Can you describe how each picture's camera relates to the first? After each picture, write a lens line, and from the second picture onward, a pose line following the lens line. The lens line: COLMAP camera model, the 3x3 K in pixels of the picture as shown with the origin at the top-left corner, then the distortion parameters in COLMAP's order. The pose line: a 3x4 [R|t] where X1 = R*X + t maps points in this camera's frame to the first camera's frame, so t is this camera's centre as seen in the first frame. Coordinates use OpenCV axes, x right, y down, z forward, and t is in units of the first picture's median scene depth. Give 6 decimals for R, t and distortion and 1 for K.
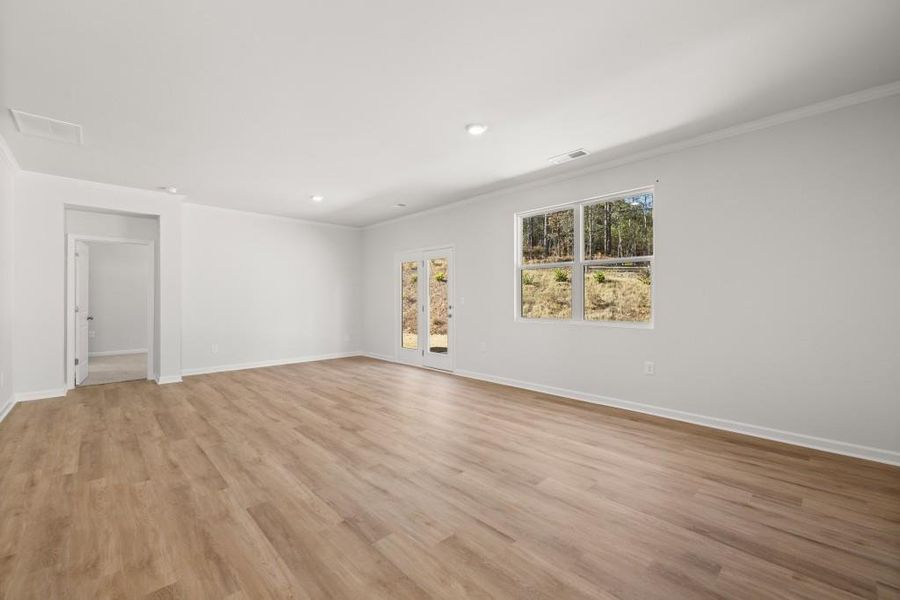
lens RADIAL K [[377.7, 0, 446.9], [0, 377.7, 300.9], [0, 0, 1]] dist [-0.002038, -0.000202]
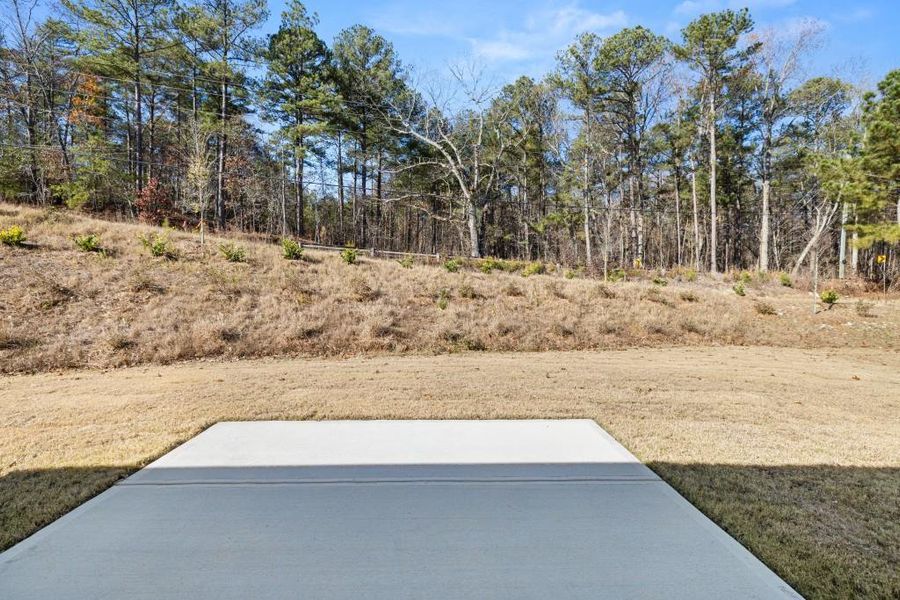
lens RADIAL K [[377.7, 0, 447.1], [0, 377.7, 295.2], [0, 0, 1]] dist [-0.002038, -0.000202]
pose [[0.662404, -0.014164, 0.749013, -0.058589], [0.001074, 0.999838, 0.017958, -0.001702], [-0.749146, -0.011091, 0.662312, 1.395191]]
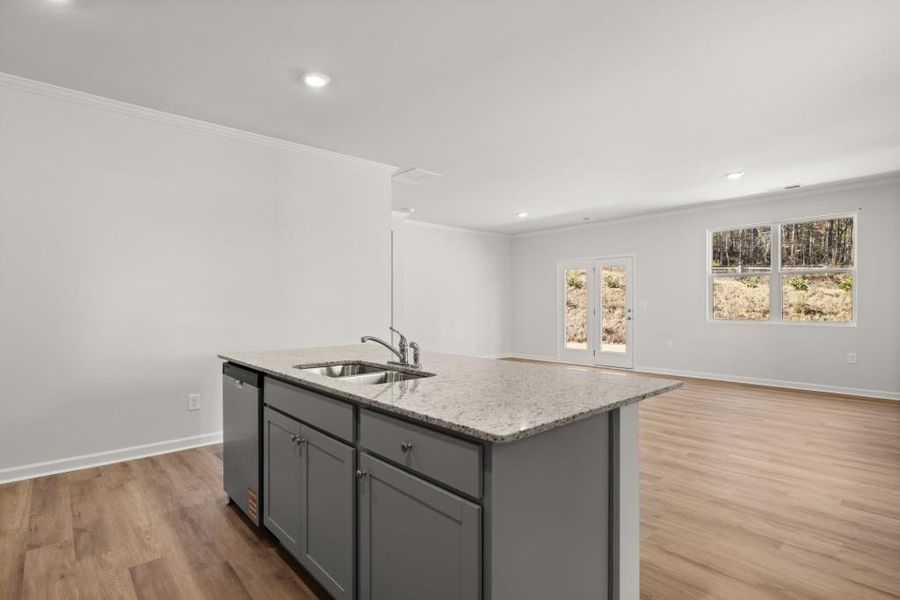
lens RADIAL K [[454.4, 0, 454.8], [0, 454.4, 305.3], [0, 0, 1]] dist [0.017884, 0.000711]
pose [[0.999957, -0.001115, -0.009230, -0.656747], [0.001101, 0.999998, -0.001582, 0.003259], [0.009232, 0.001572, 0.999956, -0.458514]]
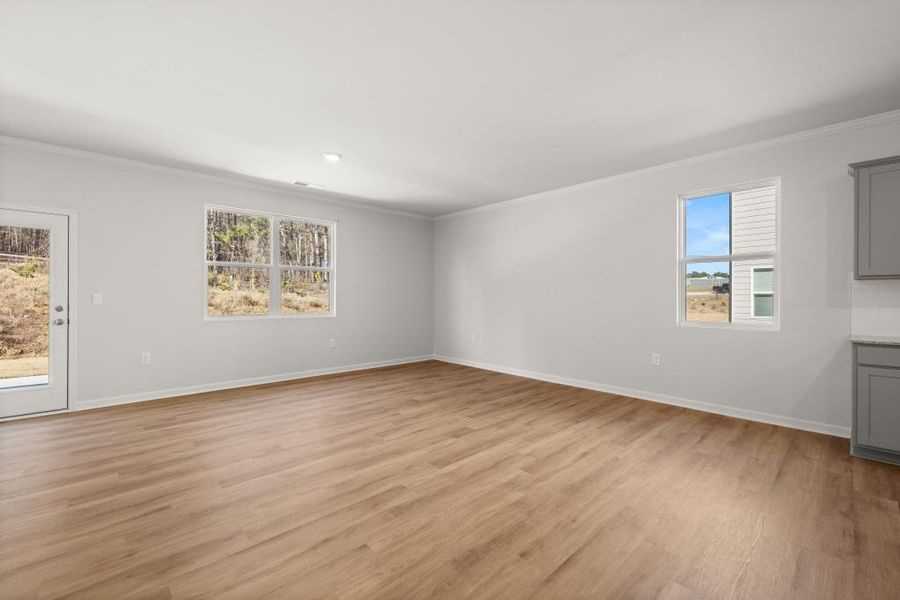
lens RADIAL K [[377.7, 0, 445.6], [0, 377.7, 297.7], [0, 0, 1]] dist [-0.002038, -0.000202]
pose [[0.004667, 0.000902, 0.999989, -0.833861], [-0.000117, 1.000000, -0.000901, -0.002283], [-0.999989, -0.000113, 0.004667, 0.460831]]
